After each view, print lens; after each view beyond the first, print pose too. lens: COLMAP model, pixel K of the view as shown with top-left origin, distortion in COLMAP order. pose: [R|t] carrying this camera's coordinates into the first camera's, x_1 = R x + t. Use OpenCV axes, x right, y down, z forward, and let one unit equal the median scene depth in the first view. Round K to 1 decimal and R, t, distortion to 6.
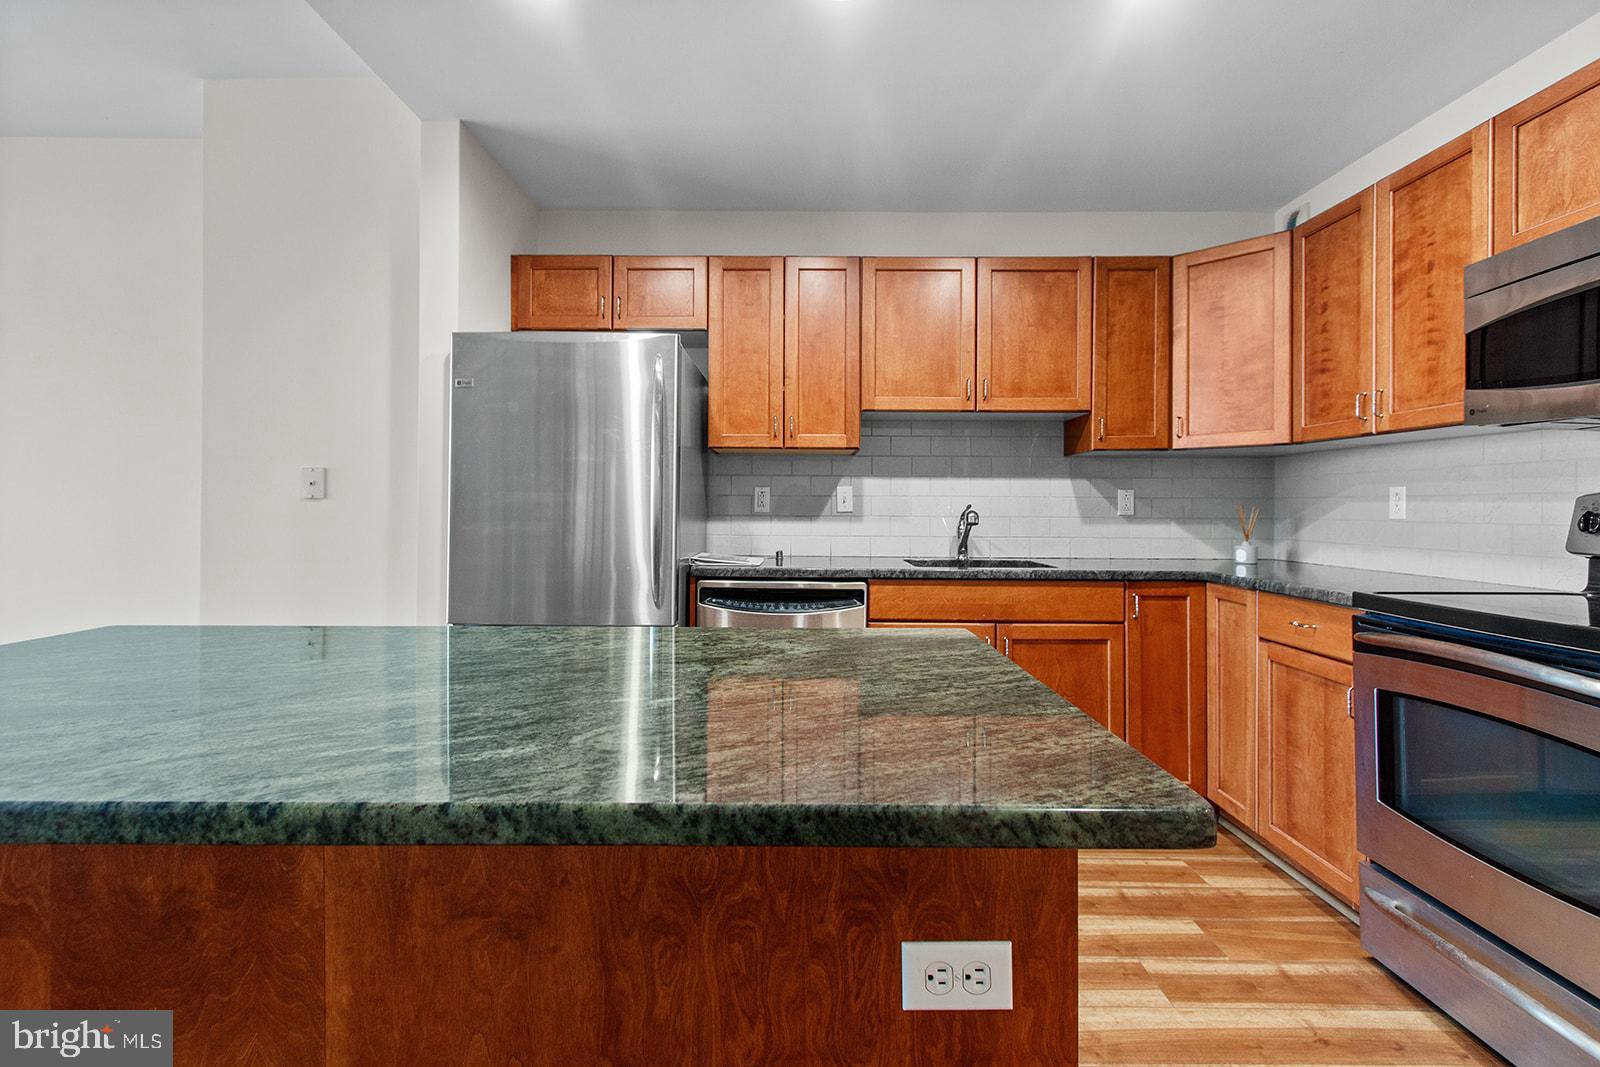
lens RADIAL K [[737.4, 0, 791.3], [0, 737.4, 501.7], [0, 0, 1]] dist [0.010963, -0.004021]
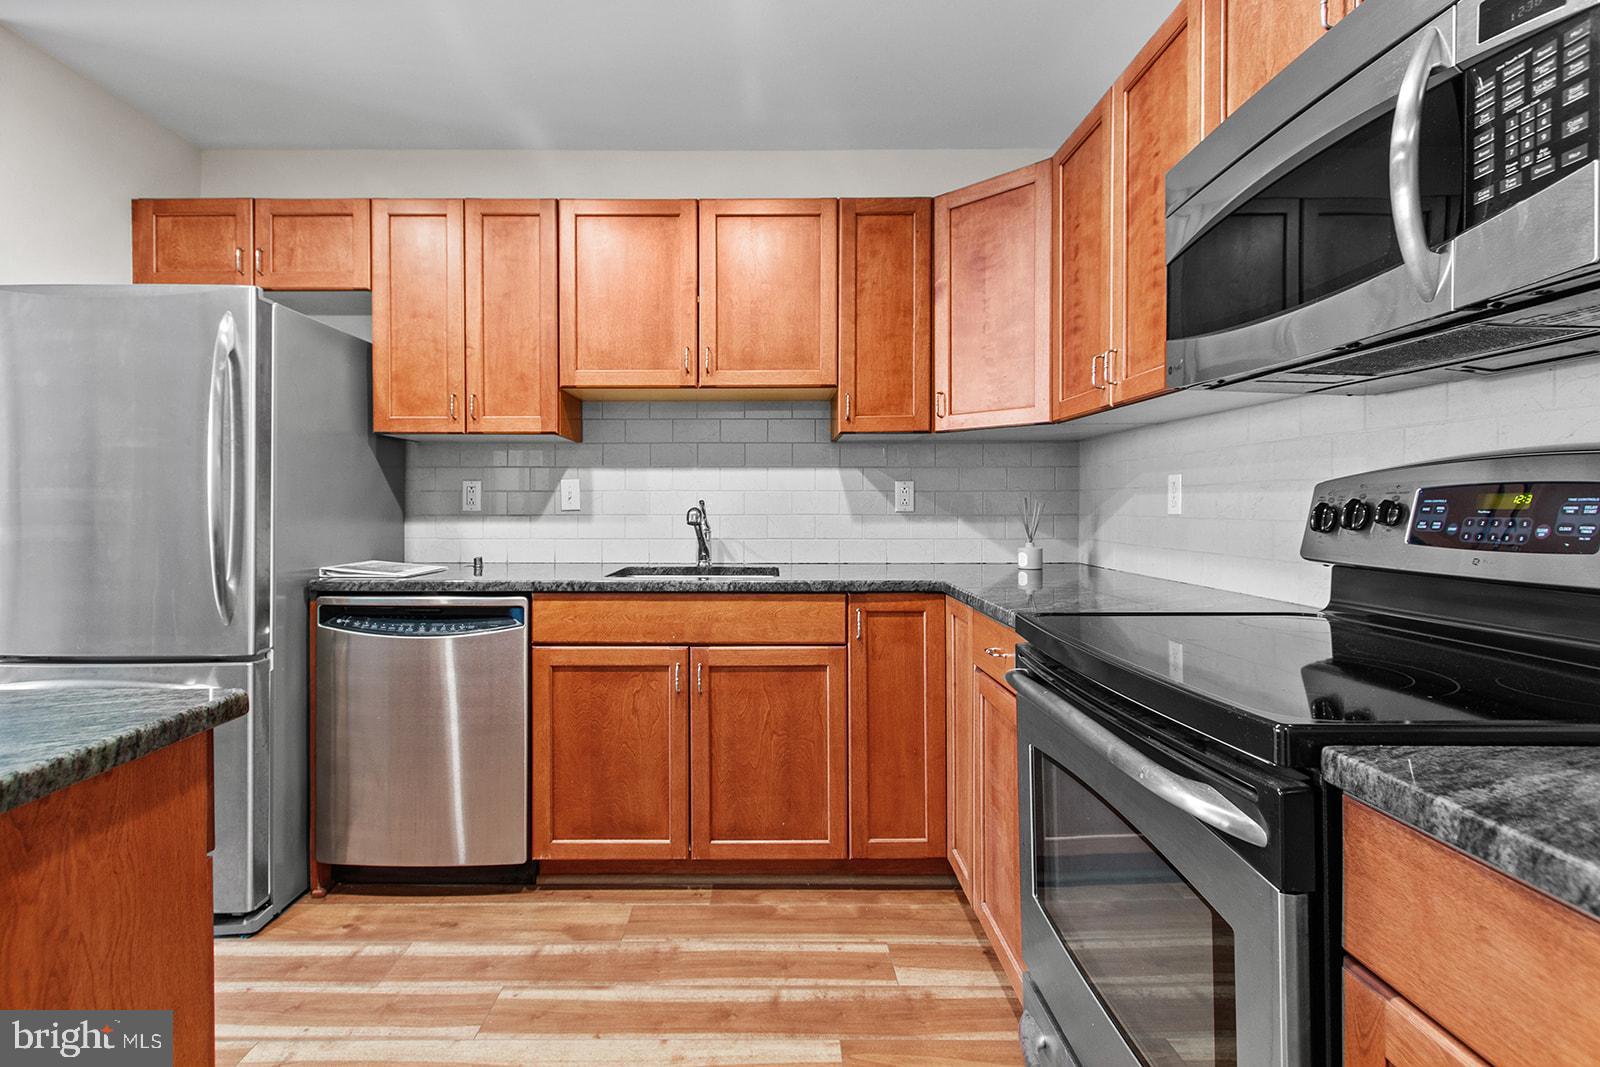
lens RADIAL K [[759.0, 0, 762.0], [0, 759.0, 508.1], [0, 0, 1]] dist [0.014385, -0.005286]
pose [[0.999976, -0.006492, 0.002405, 0.358598], [0.006464, 0.999912, 0.011555, 0.003776], [-0.002480, -0.011540, 0.999930, 0.168040]]
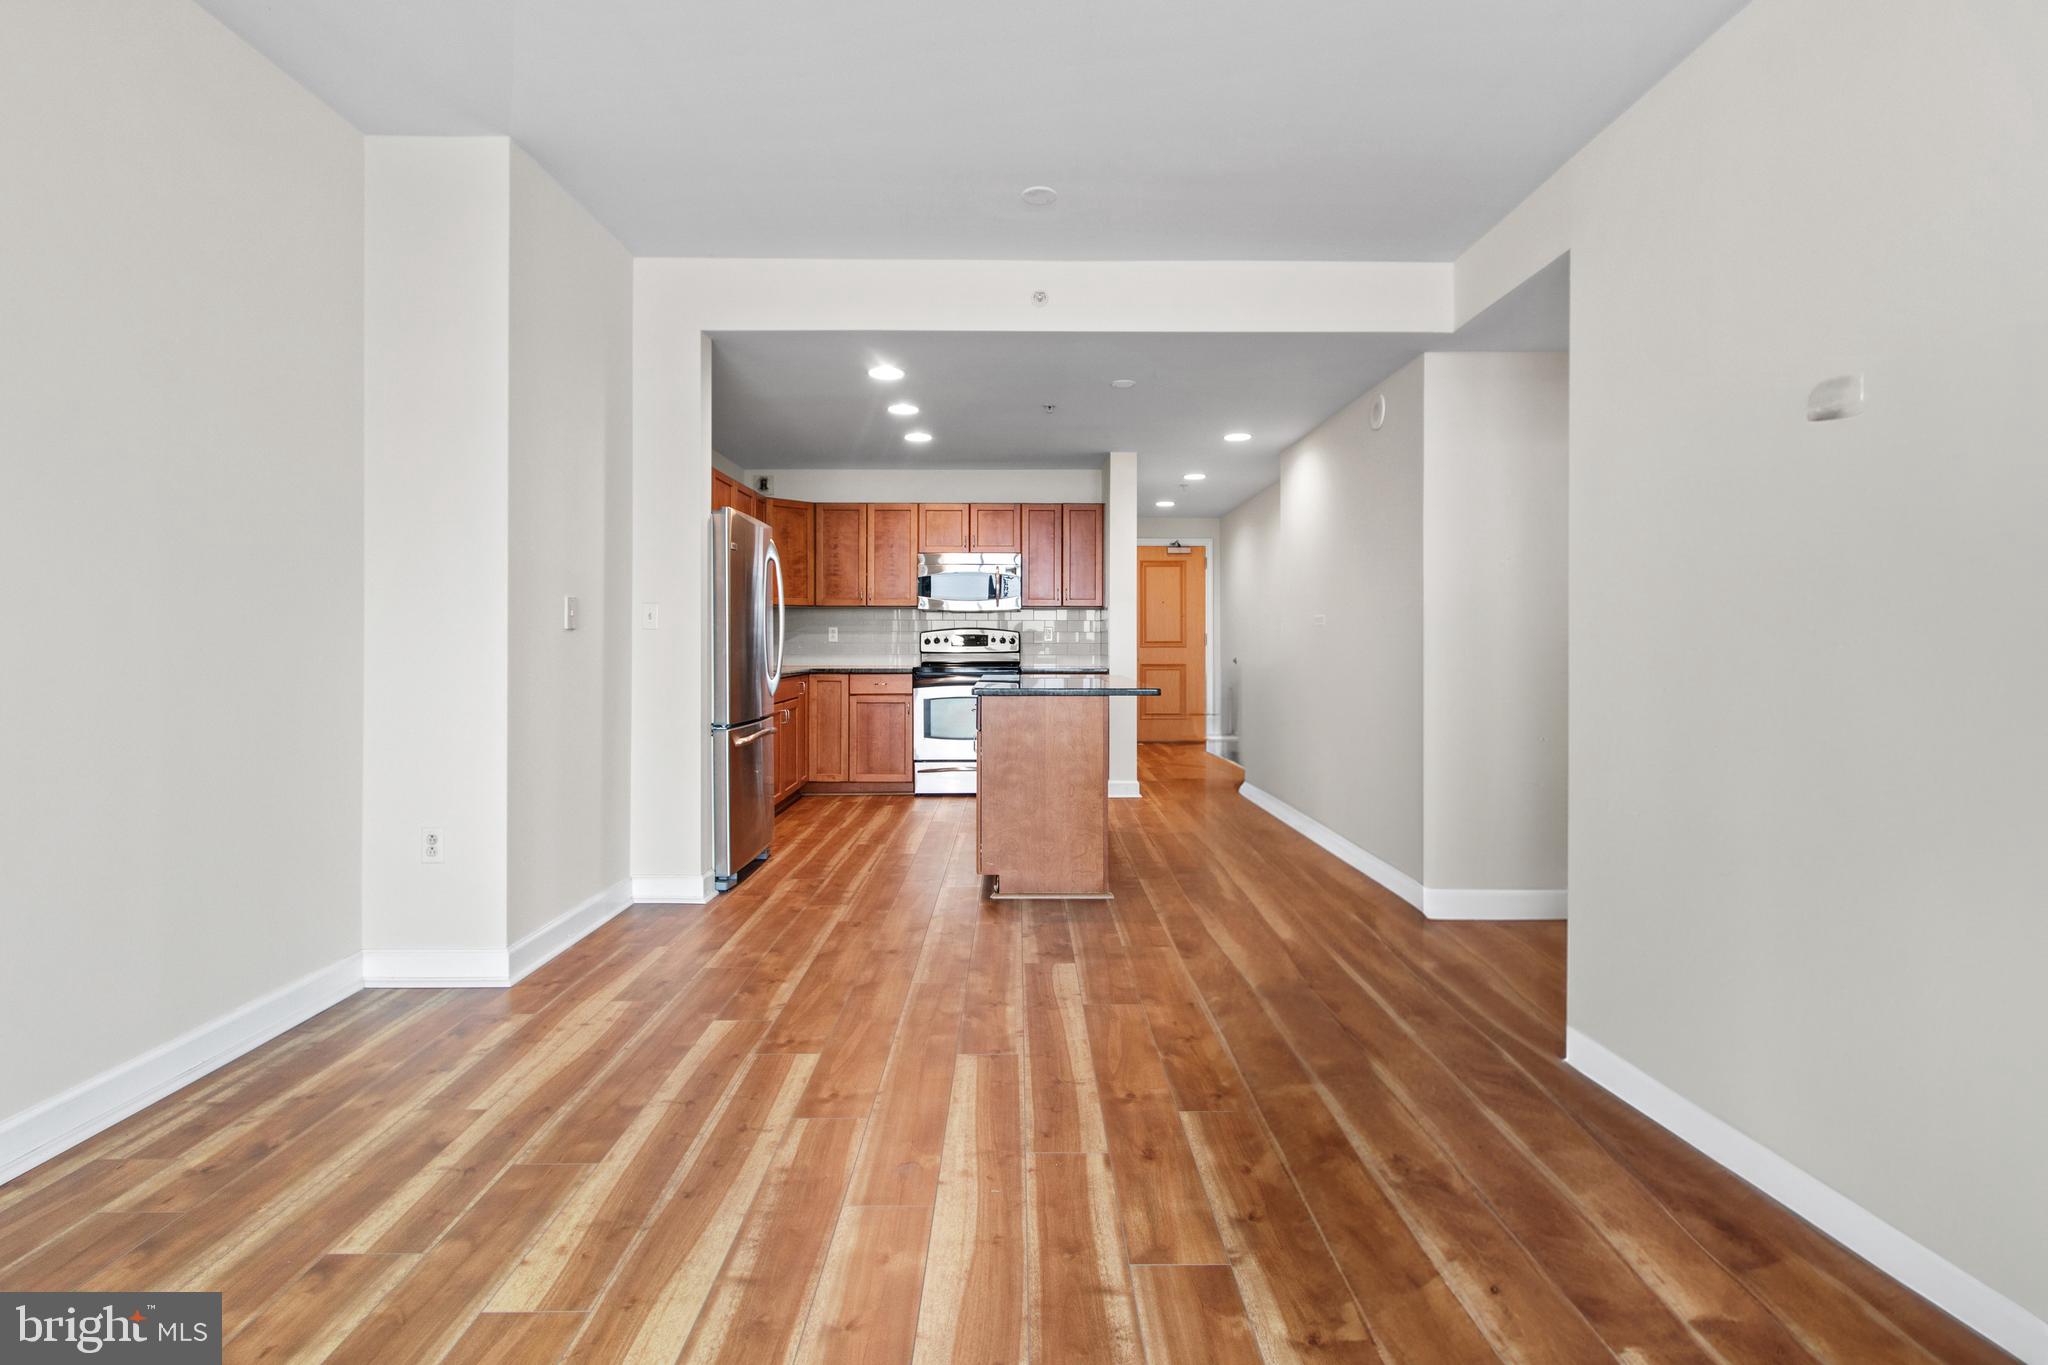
lens RADIAL K [[971.0, 0, 1024.9], [0, 971.0, 636.2], [0, 0, 1]] dist [0.008586, -0.003030]
pose [[-0.015736, -0.002371, 0.999873, -2.072024], [-0.006294, 0.999978, 0.002272, -0.003720], [-0.999856, -0.006258, -0.015751, 0.459326]]
